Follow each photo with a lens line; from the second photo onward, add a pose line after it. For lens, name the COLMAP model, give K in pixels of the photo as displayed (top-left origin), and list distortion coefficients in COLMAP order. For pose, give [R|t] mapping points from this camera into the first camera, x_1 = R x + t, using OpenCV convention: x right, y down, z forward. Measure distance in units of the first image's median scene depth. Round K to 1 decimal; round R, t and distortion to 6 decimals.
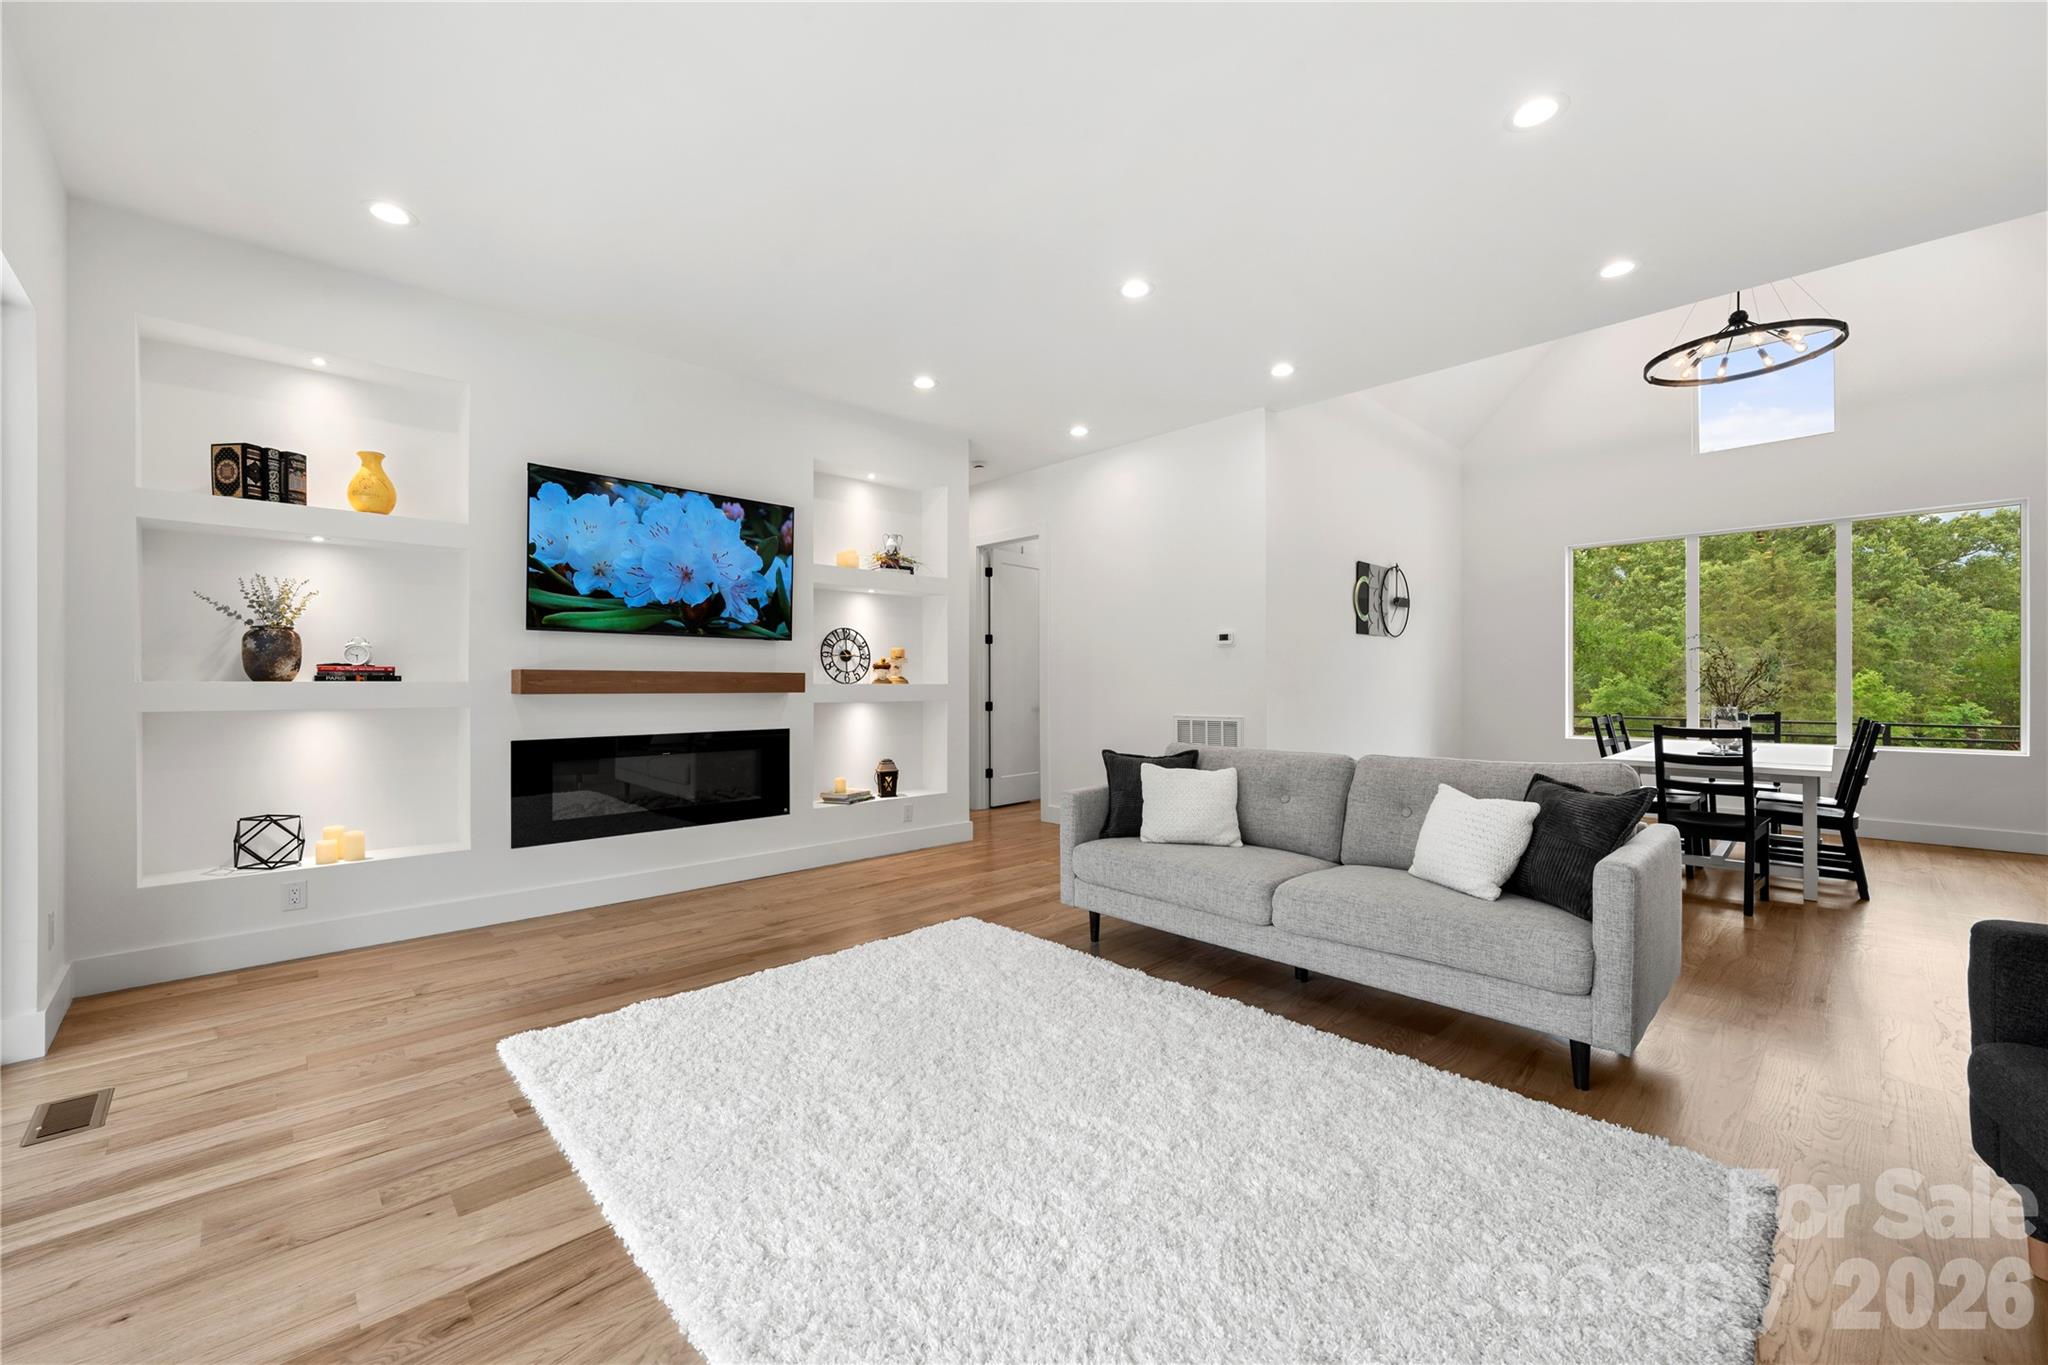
lens RADIAL K [[803.3, 0, 1024.0], [0, 803.3, 682.5], [0, 0, 1]] dist [-0.001582, 0.000068]
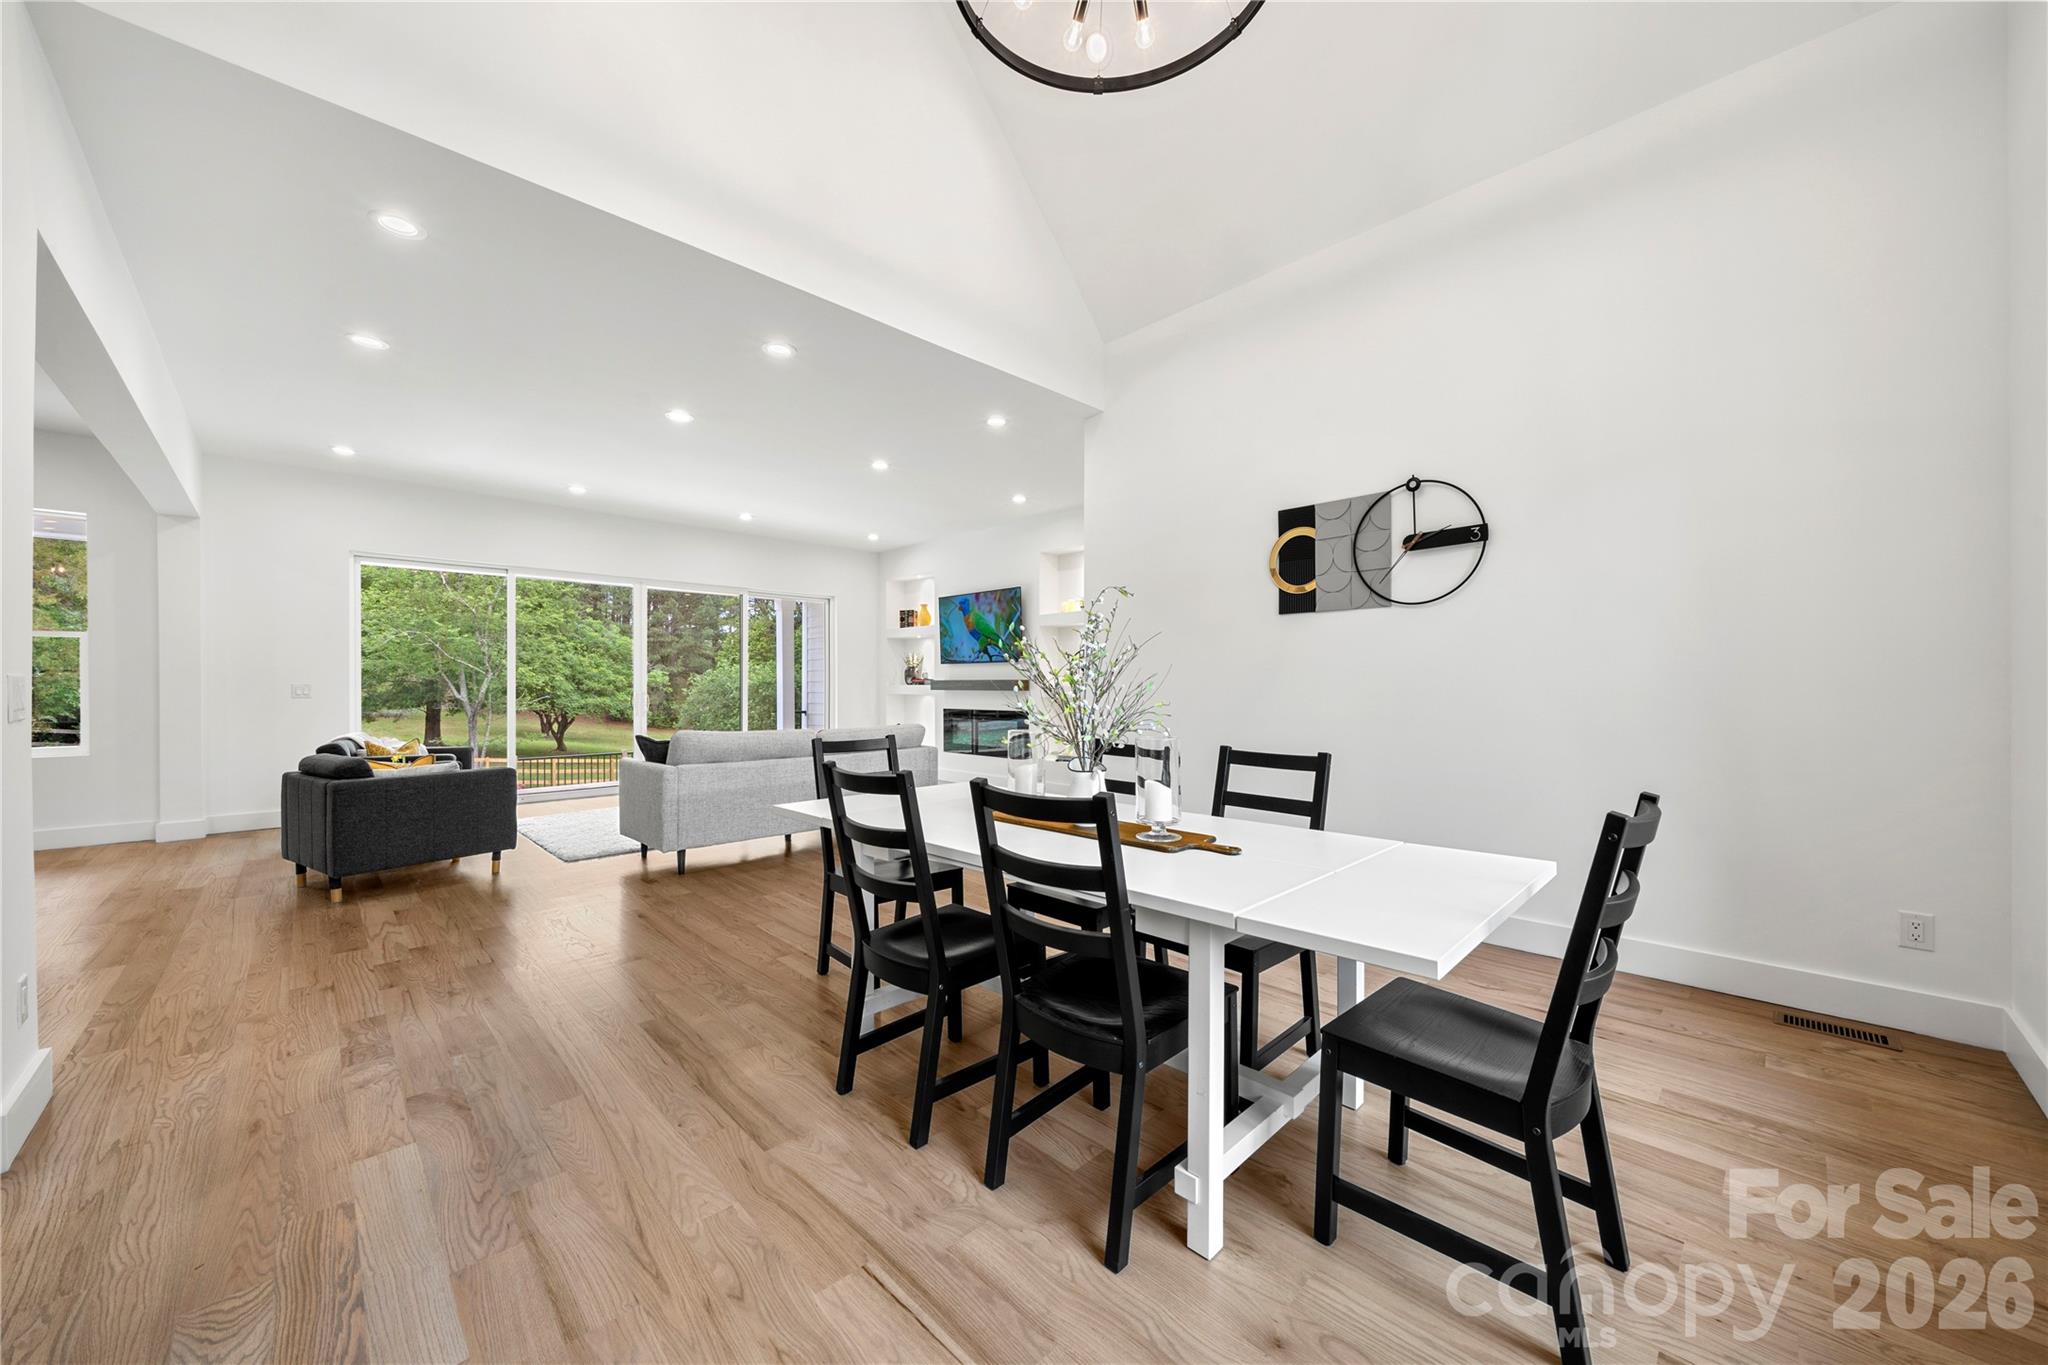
lens RADIAL K [[747.0, 0, 1024.6], [0, 747.0, 696.2], [0, 0, 1]] dist [-0.000919, -0.000186]
pose [[-0.000261, 0.019191, -0.999816, 1.672047], [0.004370, 0.999806, 0.019189, -0.005810], [0.999990, -0.004365, -0.000345, 1.220942]]
